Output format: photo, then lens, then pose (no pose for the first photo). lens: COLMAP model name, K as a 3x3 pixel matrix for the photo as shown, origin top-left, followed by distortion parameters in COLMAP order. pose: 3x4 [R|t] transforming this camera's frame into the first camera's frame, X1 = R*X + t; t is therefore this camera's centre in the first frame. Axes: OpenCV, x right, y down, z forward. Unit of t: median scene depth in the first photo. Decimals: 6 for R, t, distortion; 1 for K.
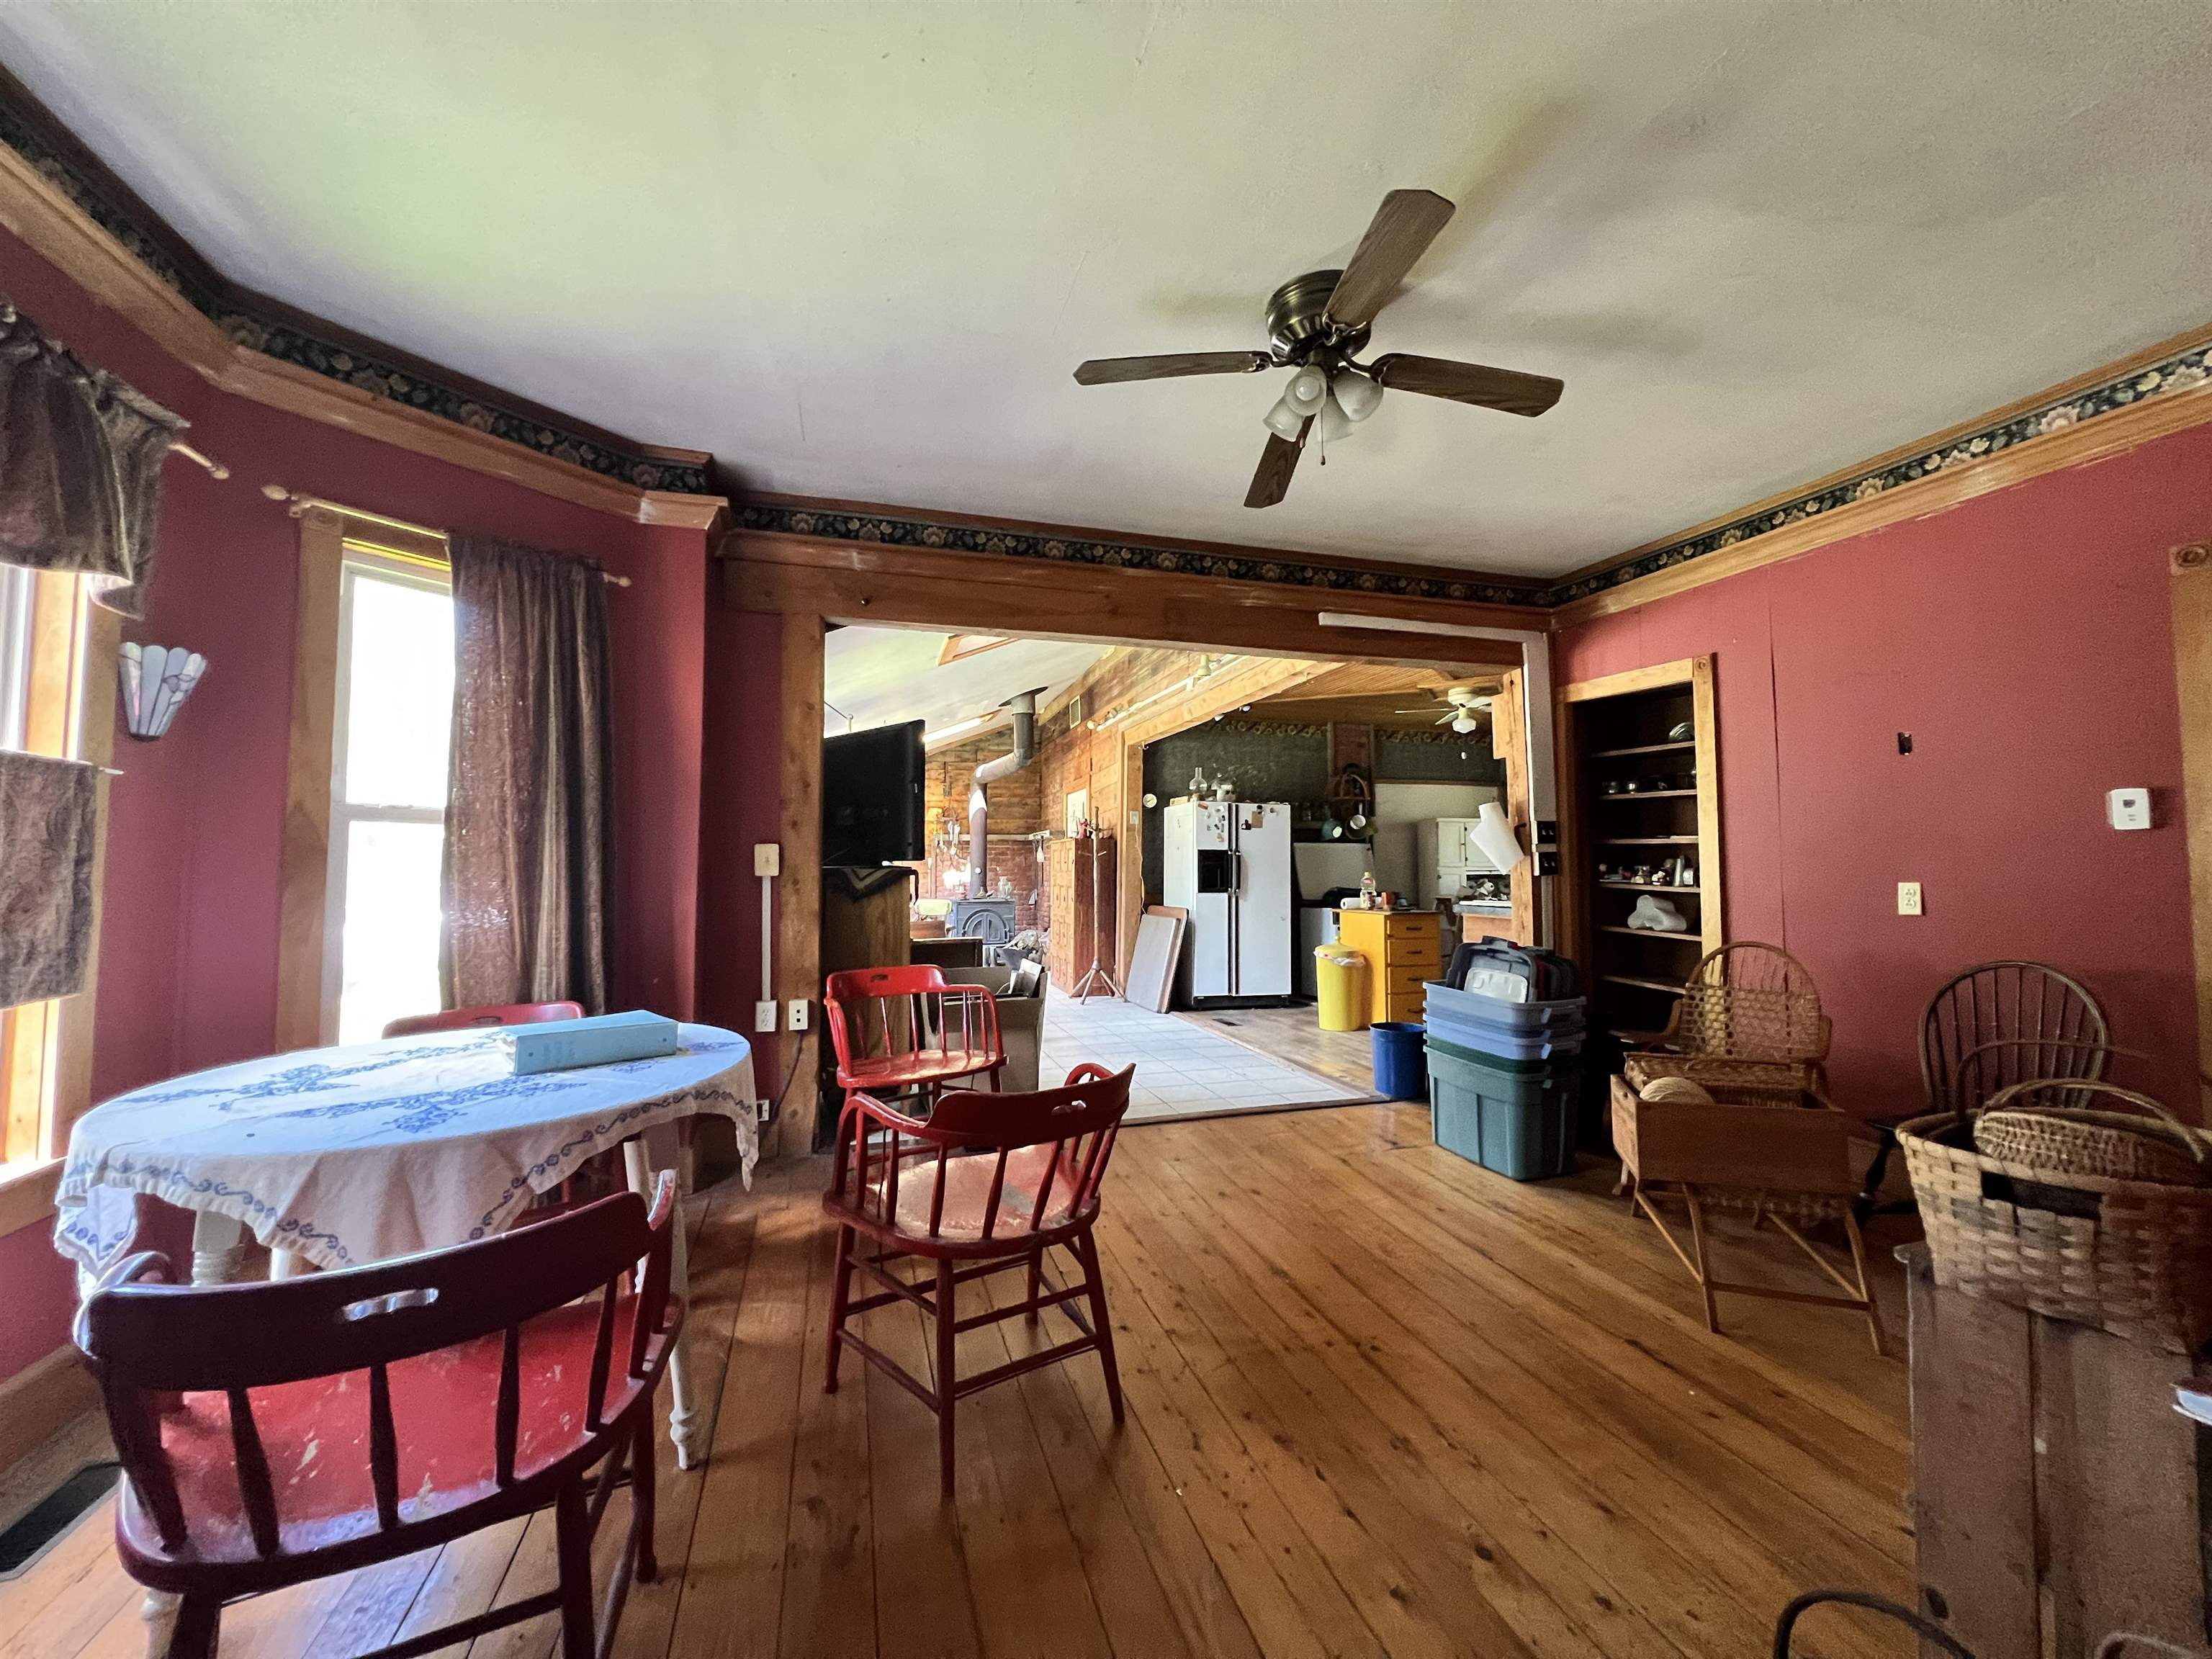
lens RADIAL K [[890.8, 0, 1108.4], [0, 890.8, 825.8], [0, 0, 1]] dist [-0.001135, 0.000061]
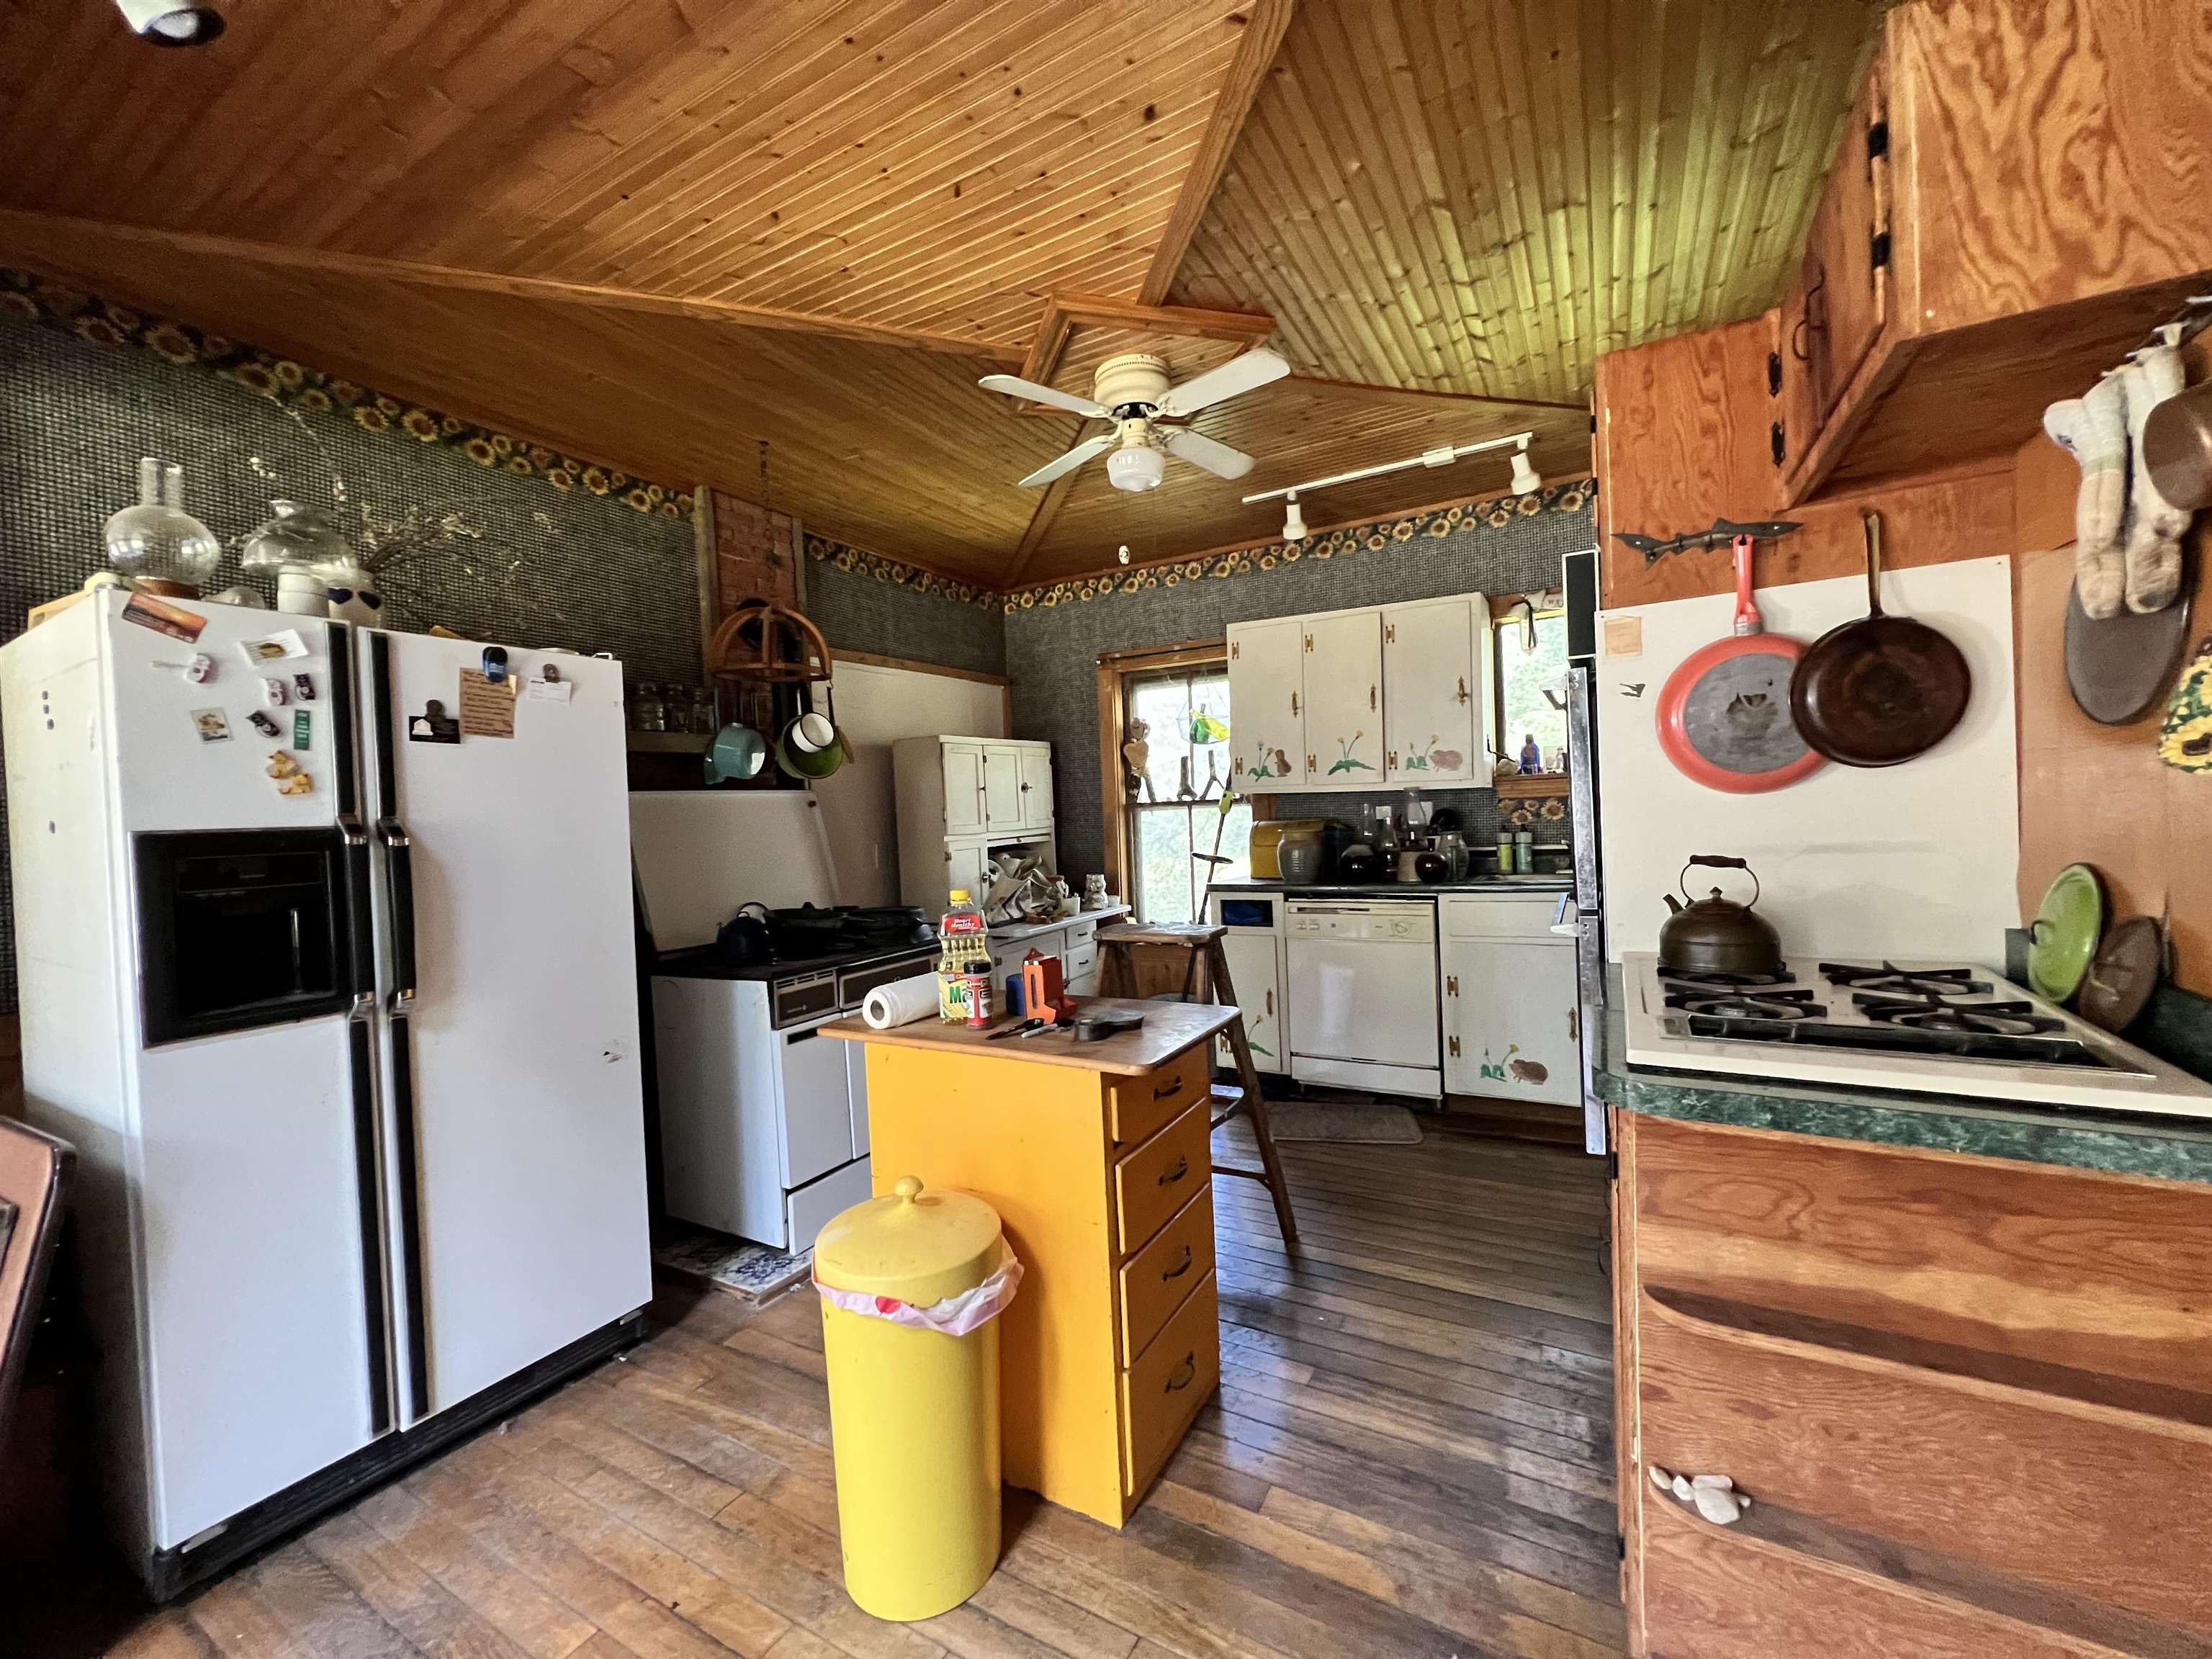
lens RADIAL K [[890.8, 0, 1108.4], [0, 890.8, 825.8], [0, 0, 1]] dist [-0.001135, 0.000061]
pose [[0.722754, -0.045571, 0.689601, 0.115224], [0.004848, 0.998133, 0.060879, 0.013168], [-0.691088, -0.040657, 0.721626, 0.673622]]
